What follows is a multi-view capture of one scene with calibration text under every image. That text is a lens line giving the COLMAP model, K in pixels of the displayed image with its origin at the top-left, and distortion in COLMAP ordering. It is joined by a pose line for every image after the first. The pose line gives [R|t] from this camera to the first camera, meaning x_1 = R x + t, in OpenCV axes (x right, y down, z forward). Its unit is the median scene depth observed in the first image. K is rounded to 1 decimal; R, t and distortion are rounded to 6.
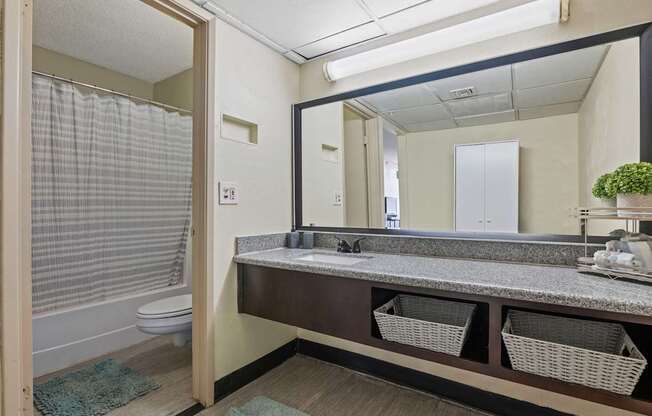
lens RADIAL K [[324.7, 0, 325.9], [0, 324.7, 208.9], [0, 0, 1]] dist [0.021237, -0.000103]
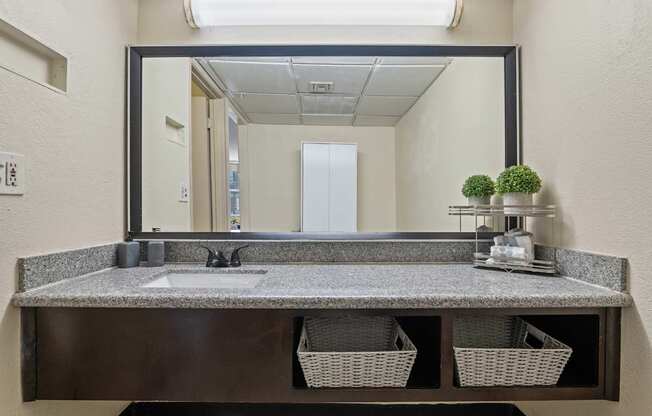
lens RADIAL K [[331.3, 0, 324.3], [0, 331.3, 204.1], [0, 0, 1]] dist [-0.002775, 0.003695]
pose [[0.845387, 0.010118, 0.534059, -0.144460], [-0.001889, 0.999871, -0.015953, 0.007456], [-0.534151, 0.012478, 0.845297, 0.281924]]
